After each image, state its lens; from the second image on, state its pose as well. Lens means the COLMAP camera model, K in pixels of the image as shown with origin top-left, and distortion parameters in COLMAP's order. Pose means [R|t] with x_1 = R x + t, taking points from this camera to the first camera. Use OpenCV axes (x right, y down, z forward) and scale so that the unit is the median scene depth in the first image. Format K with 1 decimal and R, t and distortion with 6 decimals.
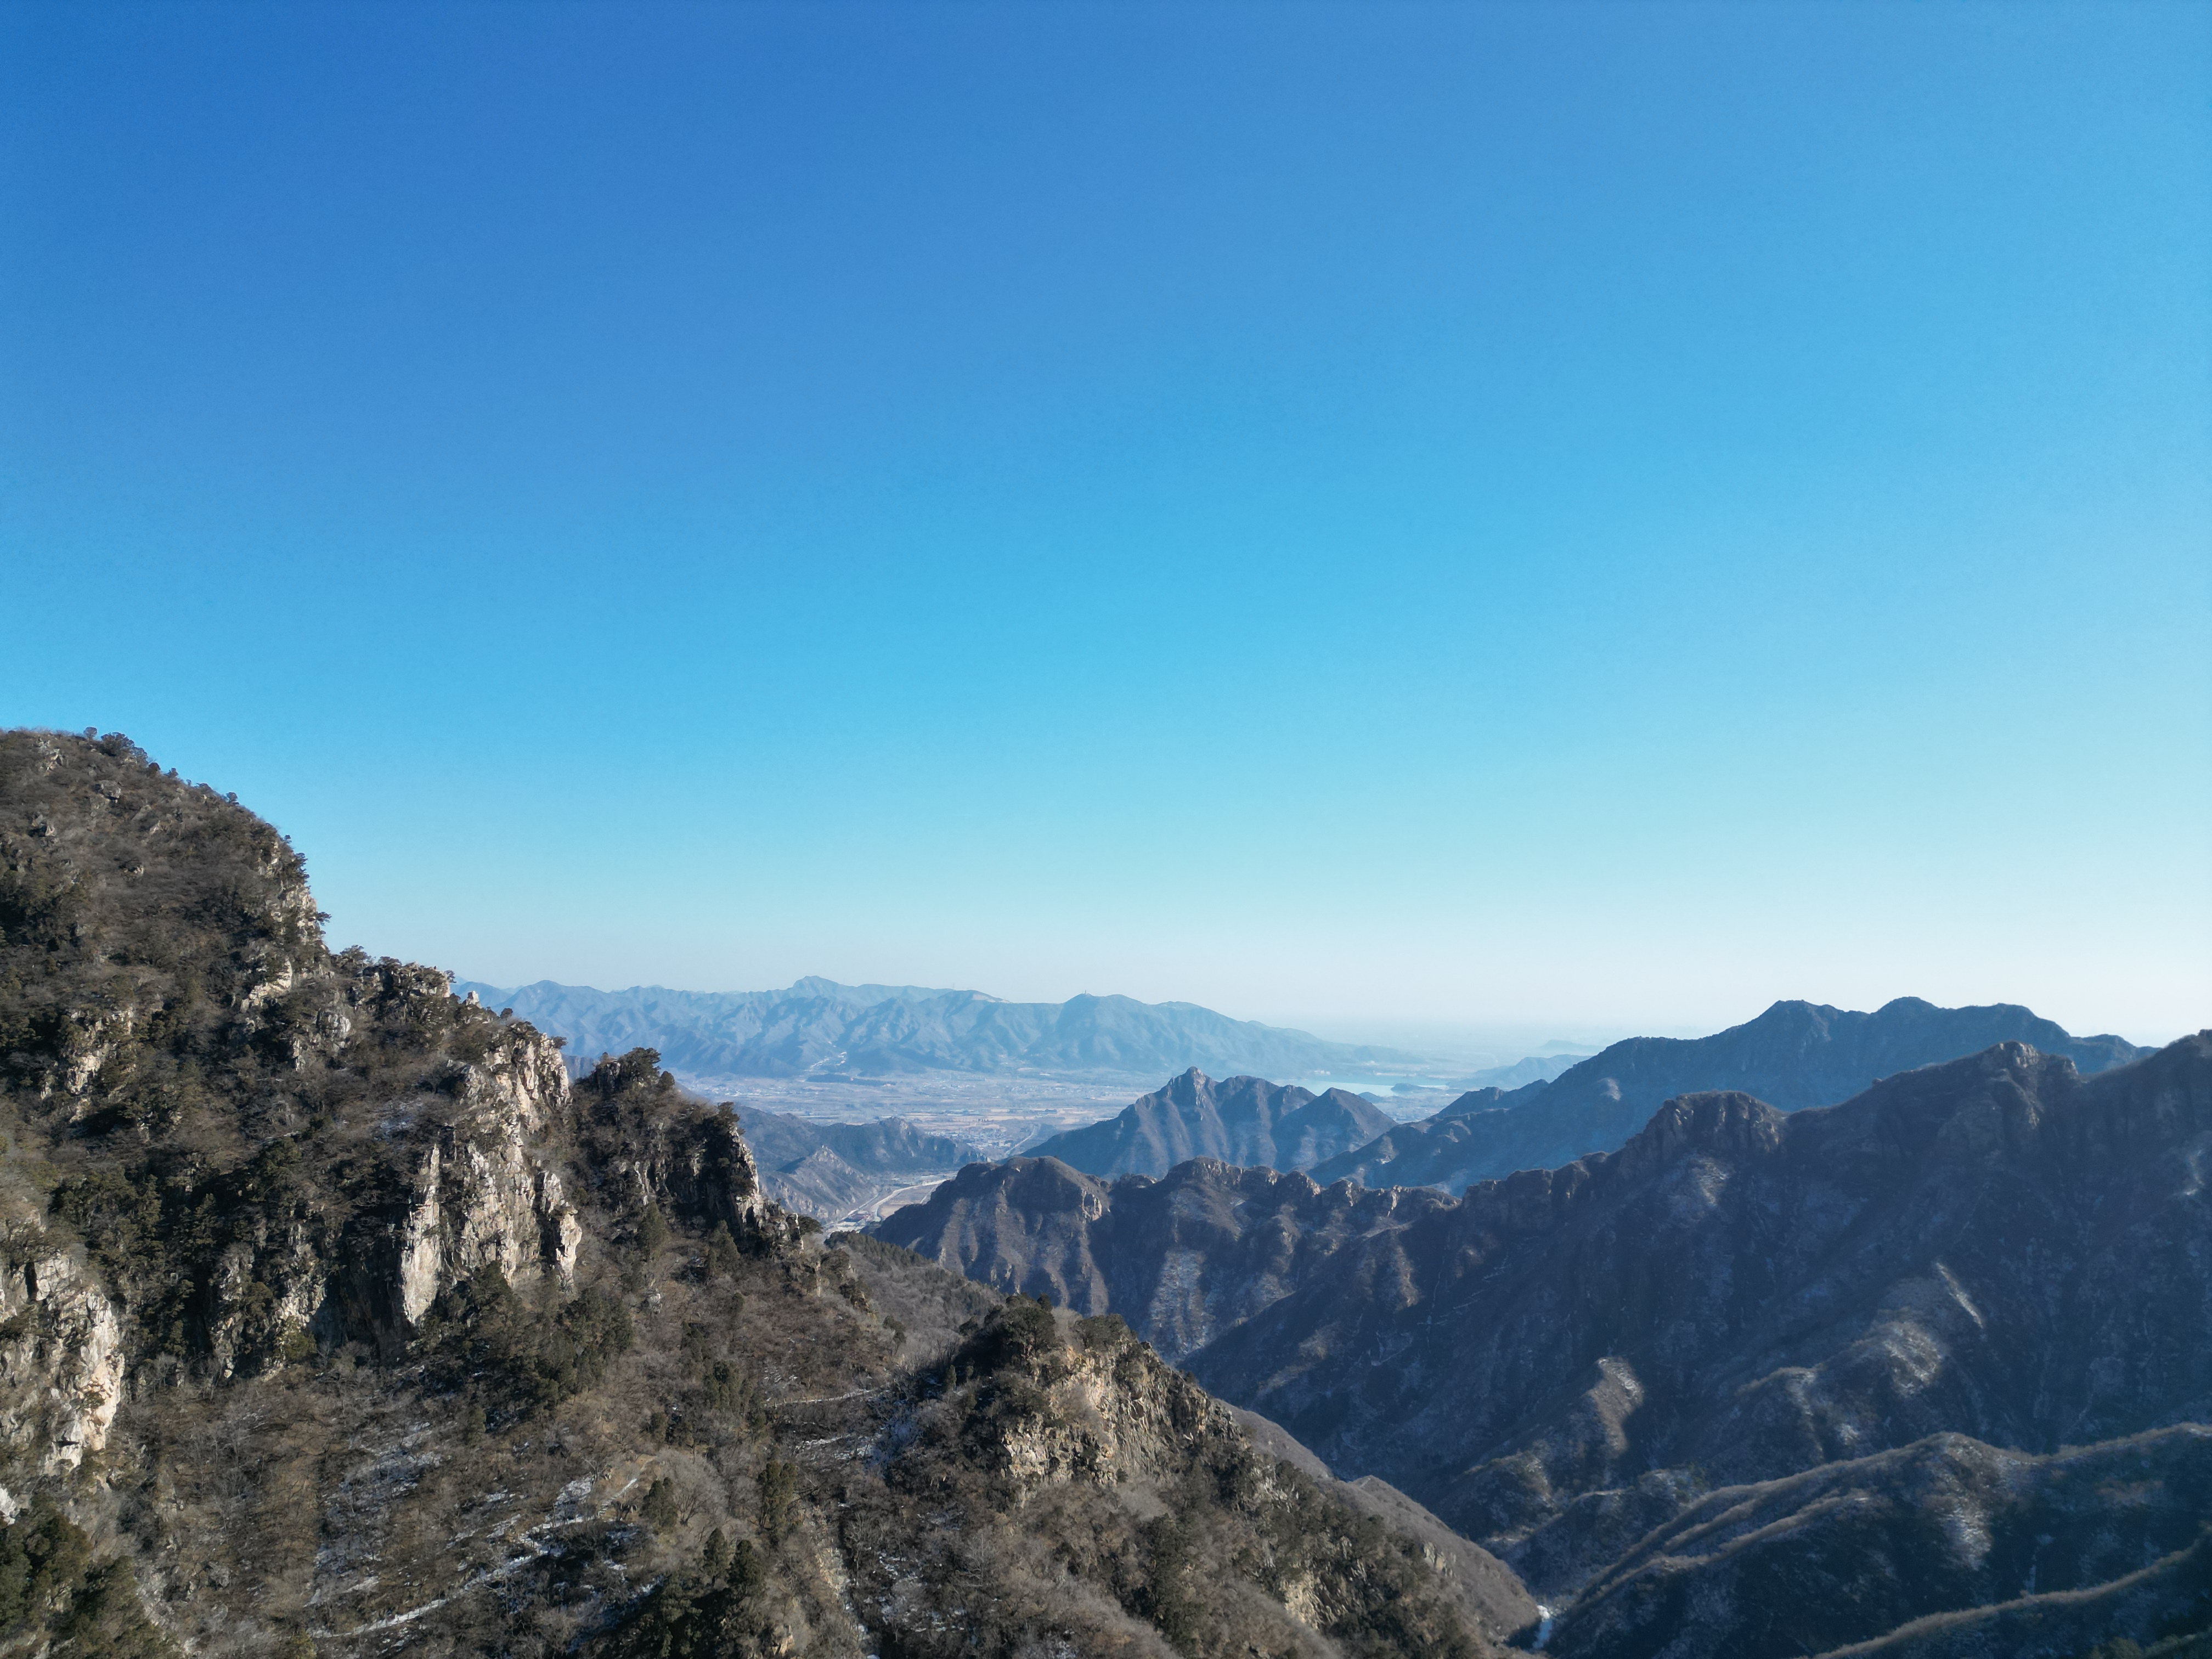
lens RADIAL K [[1532.6, 0, 1102.8], [0, 1532.6, 826.9], [0, 0, 1]] dist [0.085834, -0.083459]
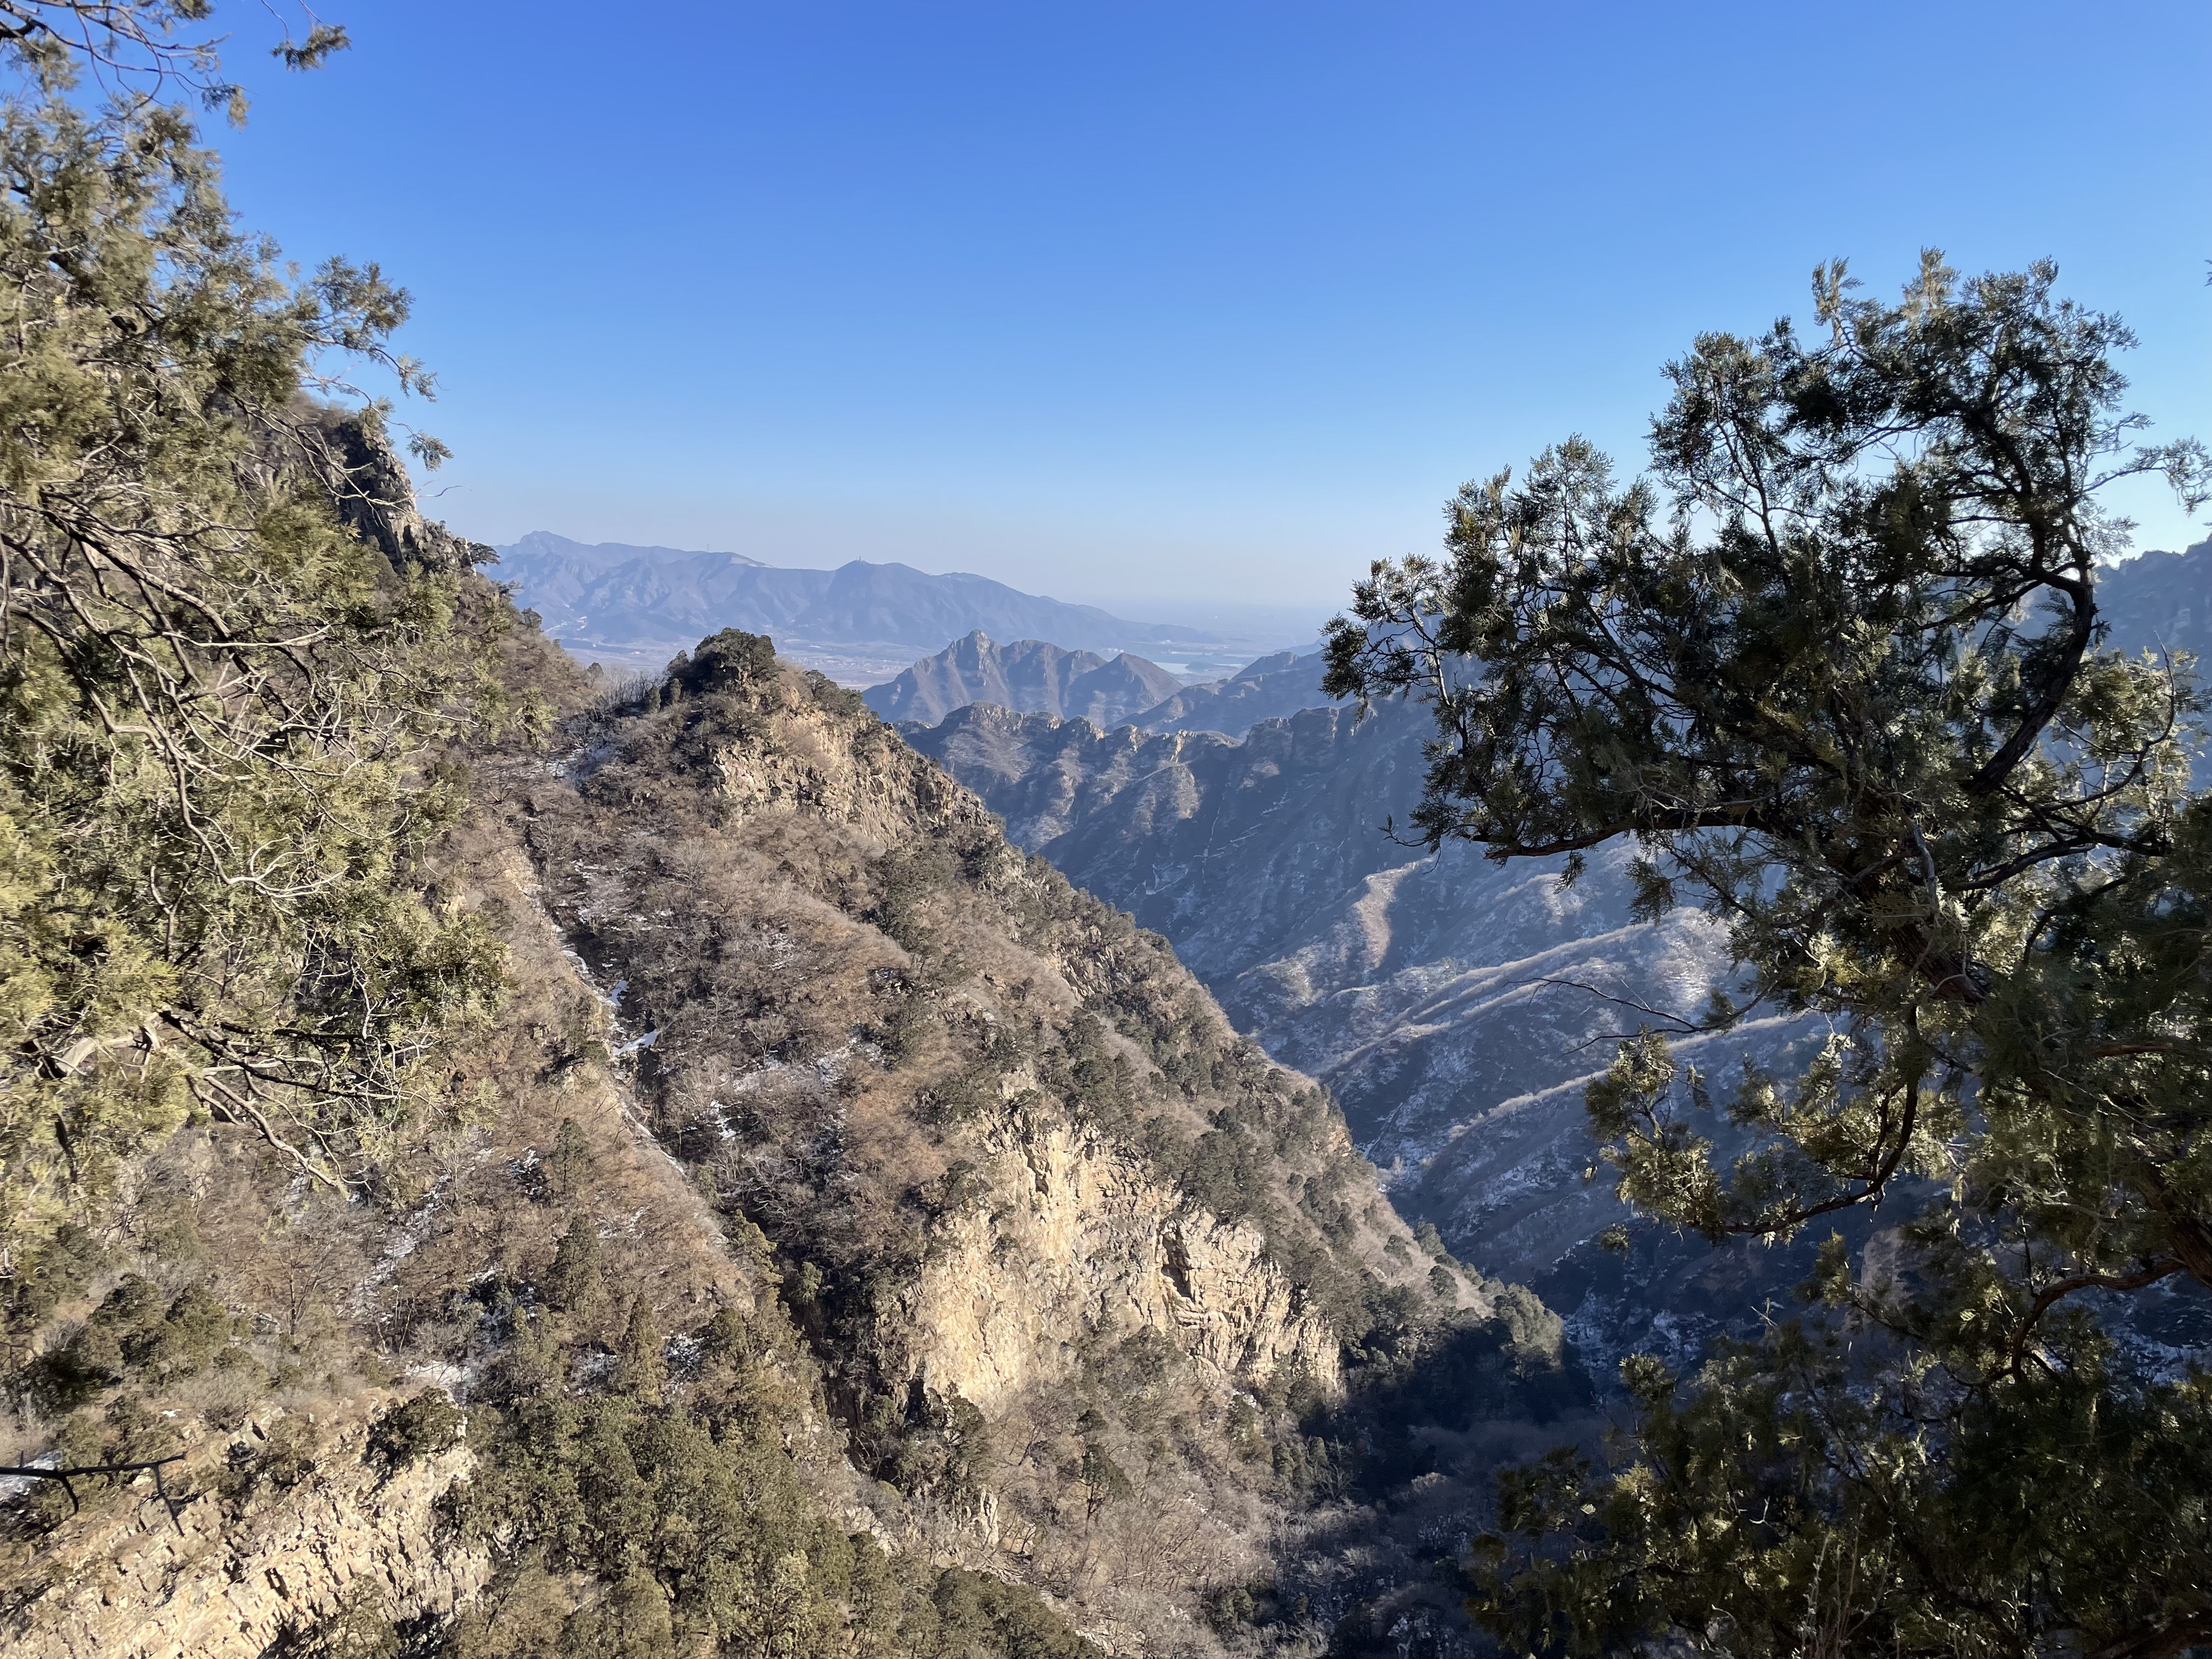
lens RADIAL K [[1656.6, 0, 1119.3], [0, 1656.6, 831.8], [0, 0, 1]] dist [0.121624, -0.158828]
pose [[0.989865, 0.000600, 0.142010, 0.029650], [-0.037777, 0.965072, 0.259246, 0.166072], [-0.136894, -0.261983, 0.955314, 0.021479]]
